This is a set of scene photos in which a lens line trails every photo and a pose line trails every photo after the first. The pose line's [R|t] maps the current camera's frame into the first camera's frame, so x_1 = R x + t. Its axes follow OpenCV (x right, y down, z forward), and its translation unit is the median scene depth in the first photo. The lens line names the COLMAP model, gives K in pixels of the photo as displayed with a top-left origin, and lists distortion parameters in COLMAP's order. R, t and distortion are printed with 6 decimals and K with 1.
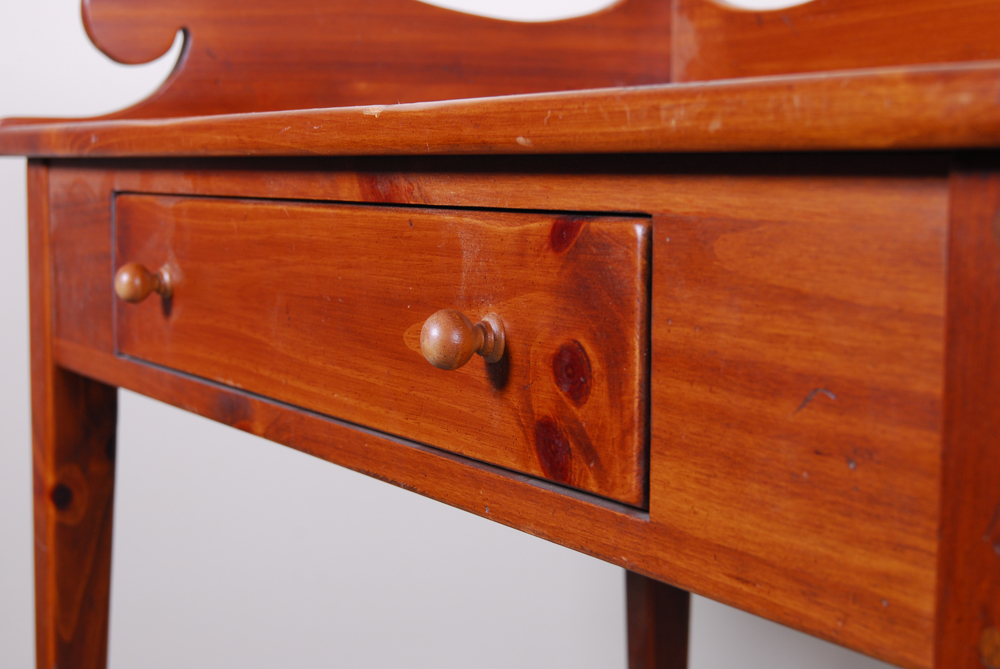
lens RADIAL K [[1907.0, 0, 498.7], [0, 1907.0, 338.0], [0, 0, 1]] dist [-0.025663, 0.000000]
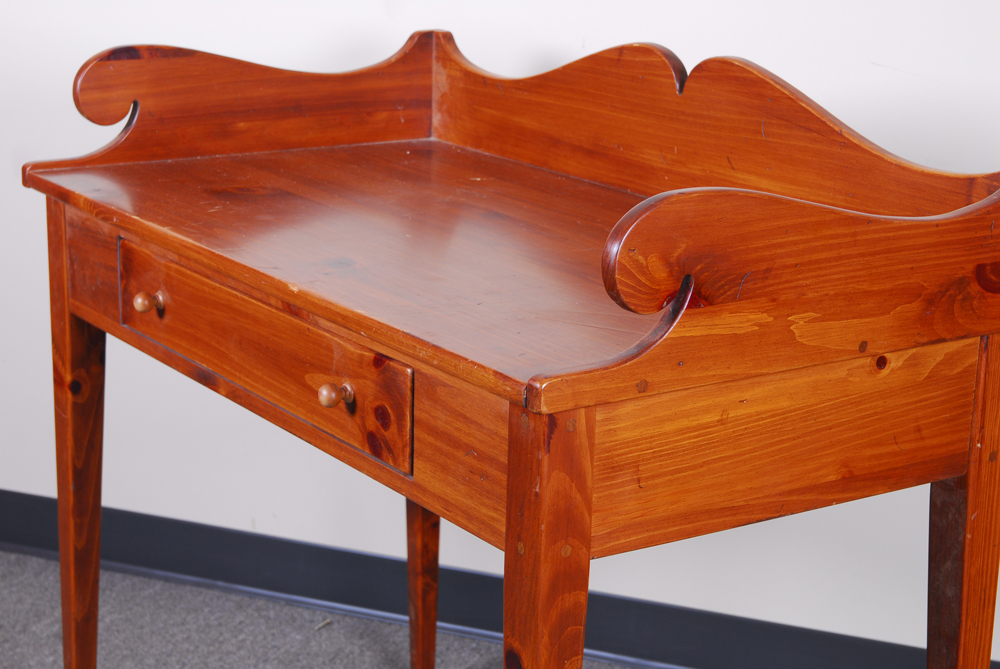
lens RADIAL K [[1907.0, 0, 499.5], [0, 1907.0, 331.9], [0, 0, 1]] dist [-0.025663, 0.000000]
pose [[0.993221, -0.013805, 0.115419, -0.105607], [-0.005284, 0.986535, 0.163467, -0.550739], [-0.116122, -0.162968, 0.979774, -1.588942]]
